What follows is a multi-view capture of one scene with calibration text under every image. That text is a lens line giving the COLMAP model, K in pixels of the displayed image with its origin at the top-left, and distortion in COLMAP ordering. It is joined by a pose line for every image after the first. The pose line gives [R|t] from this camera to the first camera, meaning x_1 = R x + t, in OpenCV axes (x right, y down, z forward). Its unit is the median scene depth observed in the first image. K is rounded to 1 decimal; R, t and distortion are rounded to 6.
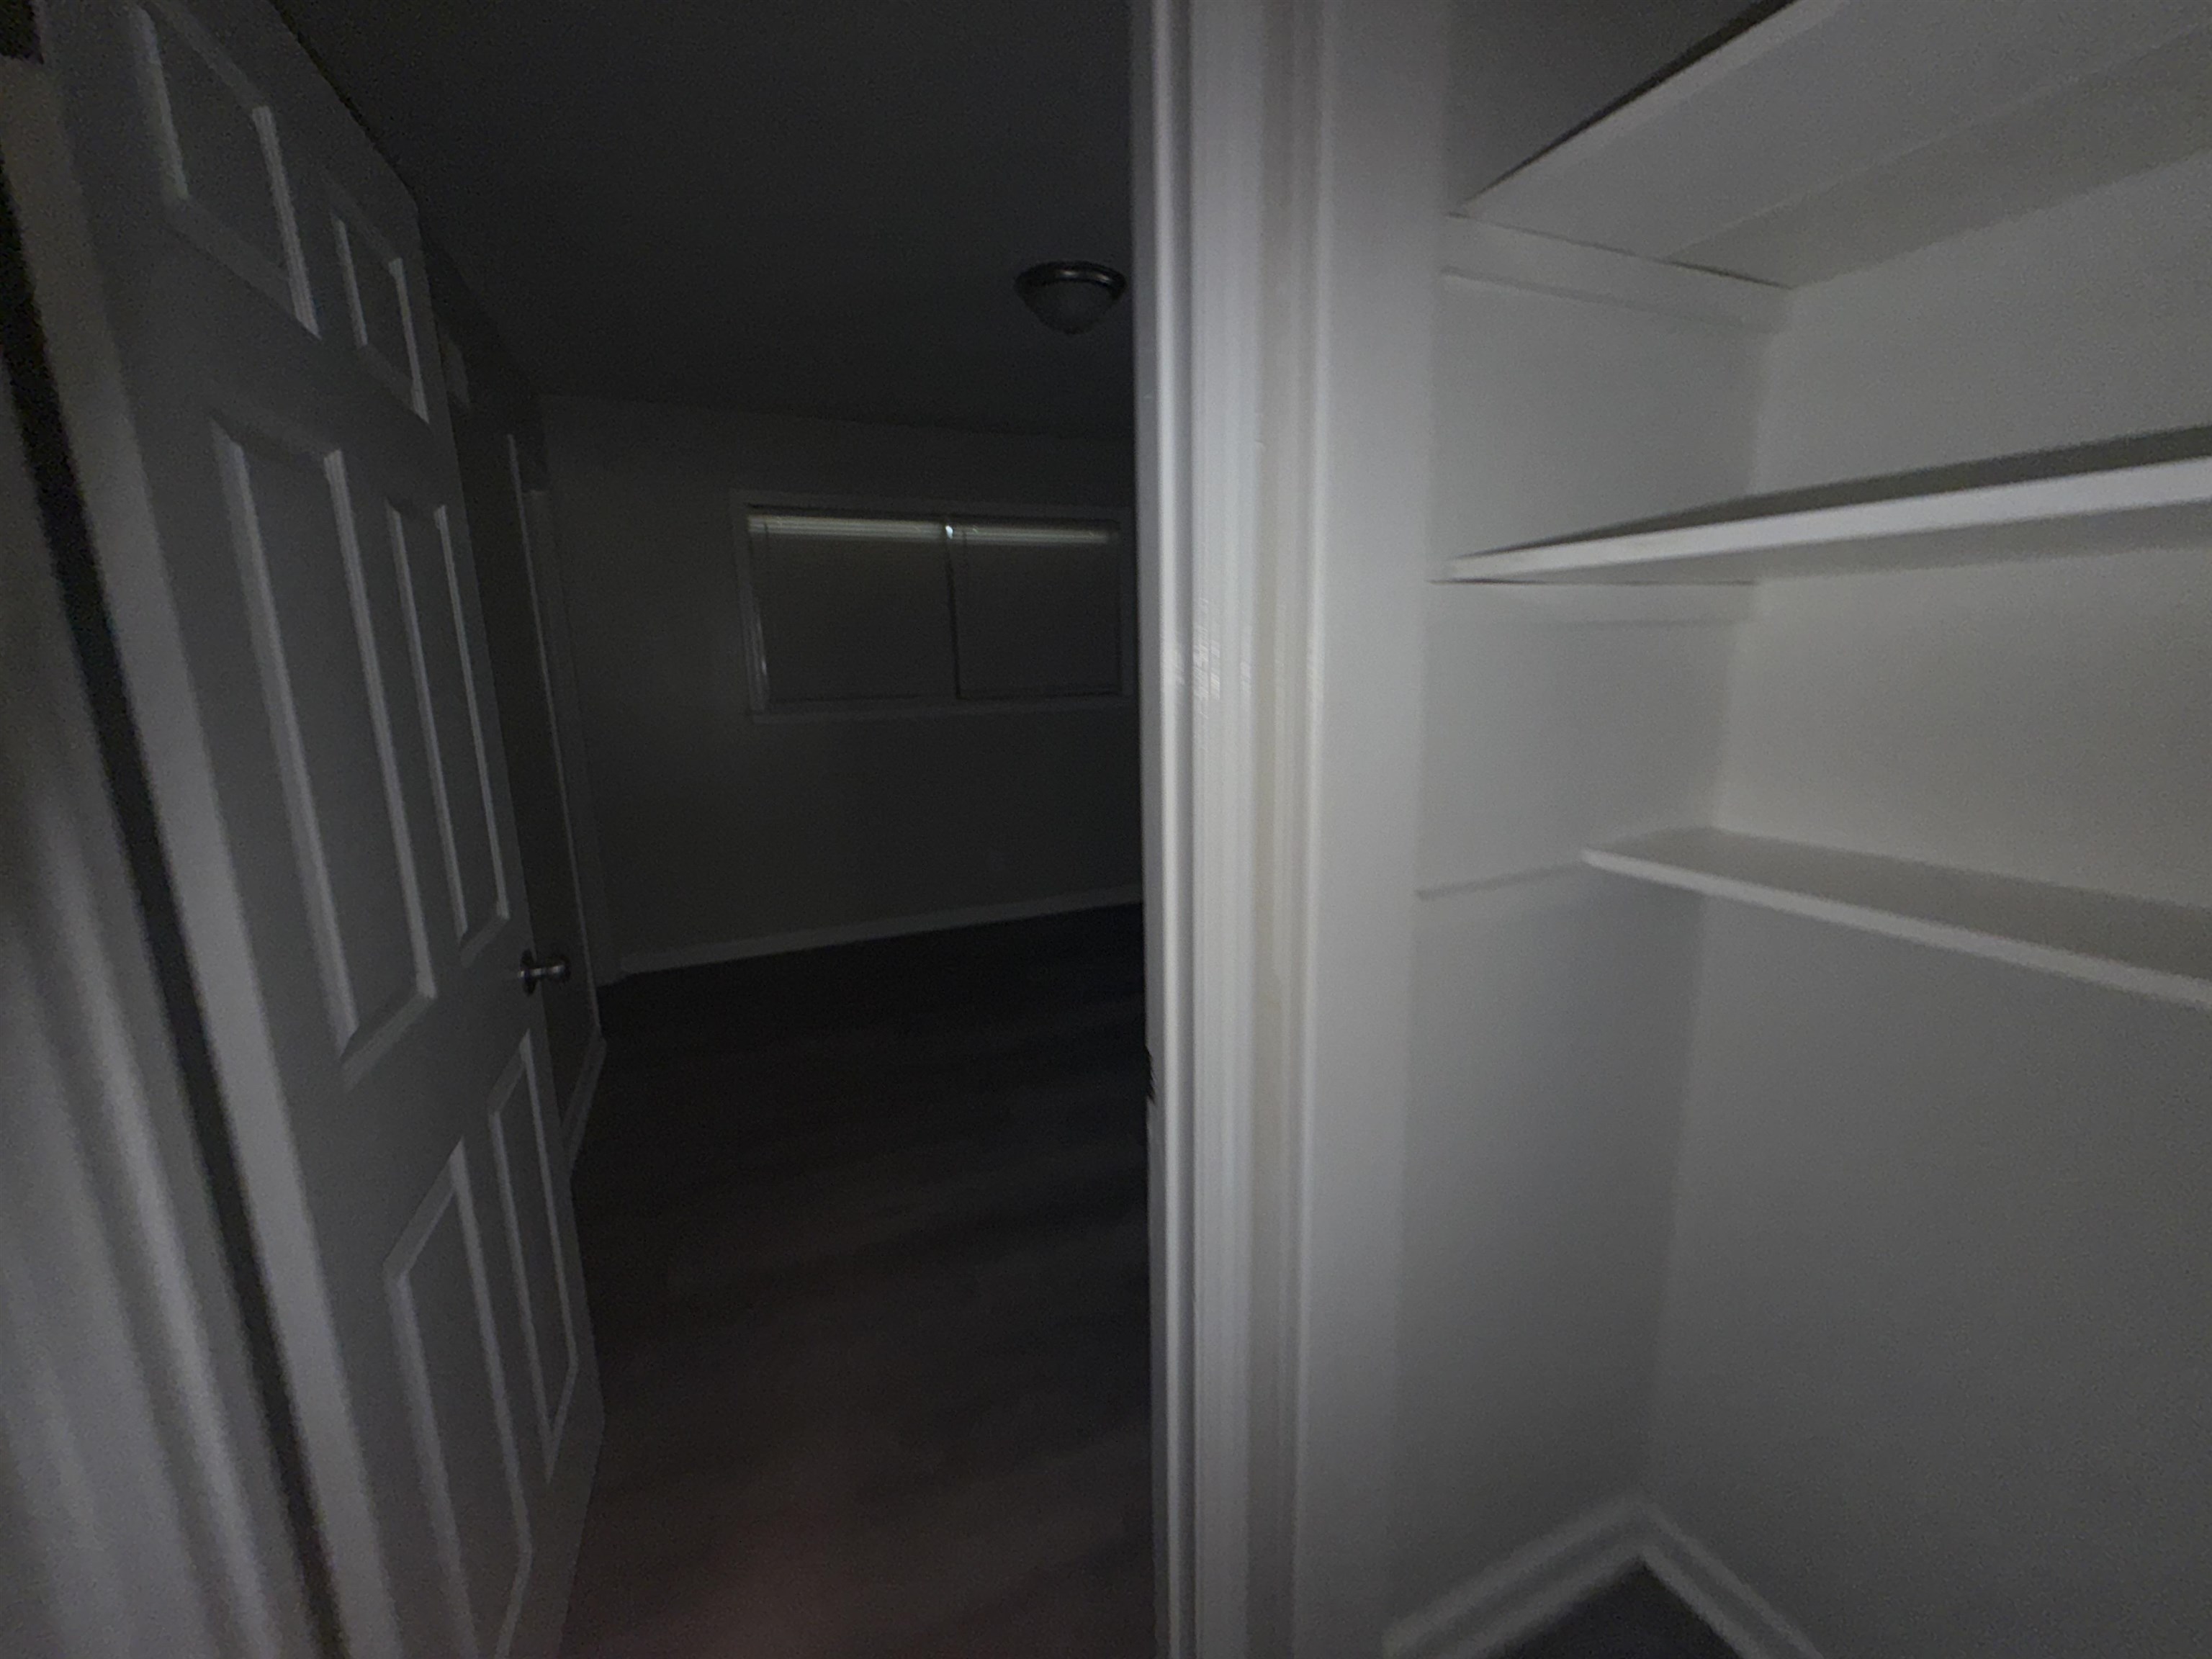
lens RADIAL K [[874.1, 0, 1107.0], [0, 874.1, 829.3], [0, 0, 1]] dist [0.007875, -0.000476]
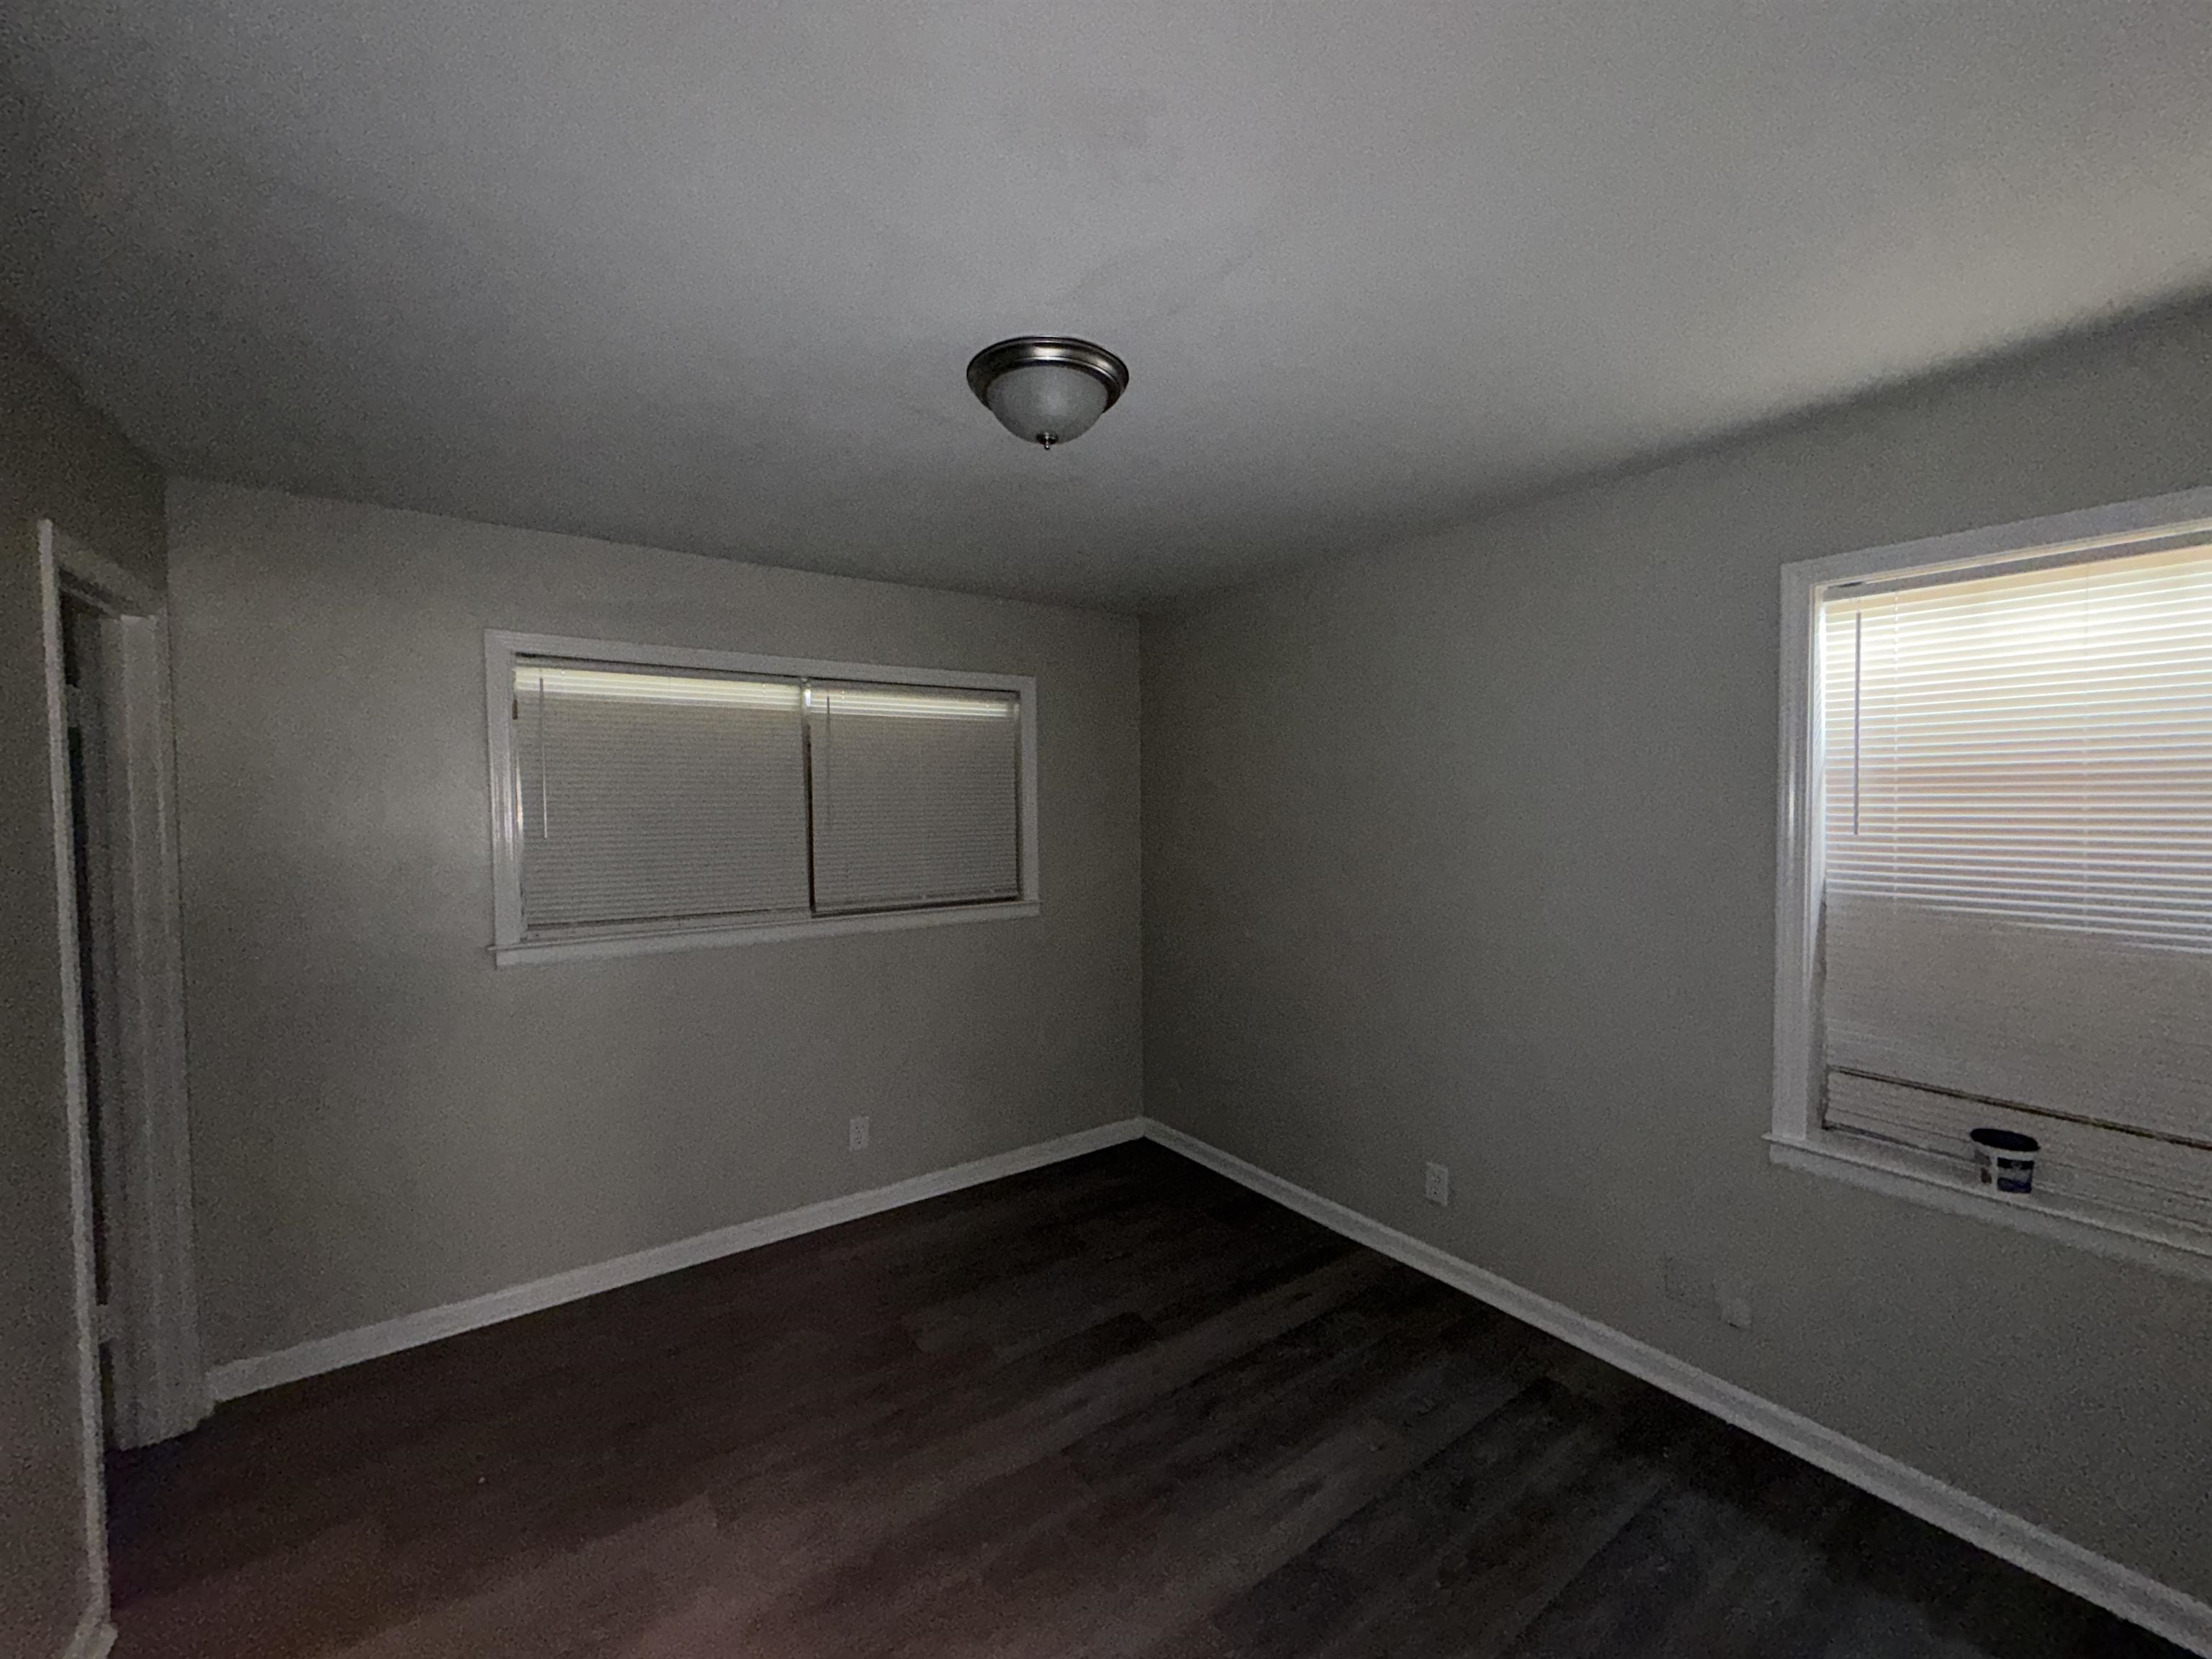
lens RADIAL K [[874.1, 0, 1101.4], [0, 874.1, 830.3], [0, 0, 1]] dist [0.007875, -0.000476]
pose [[0.977923, 0.000431, 0.208966, -0.094208], [0.036761, 0.984049, -0.174061, -0.088282], [-0.205708, 0.177900, 0.962308, 0.244716]]
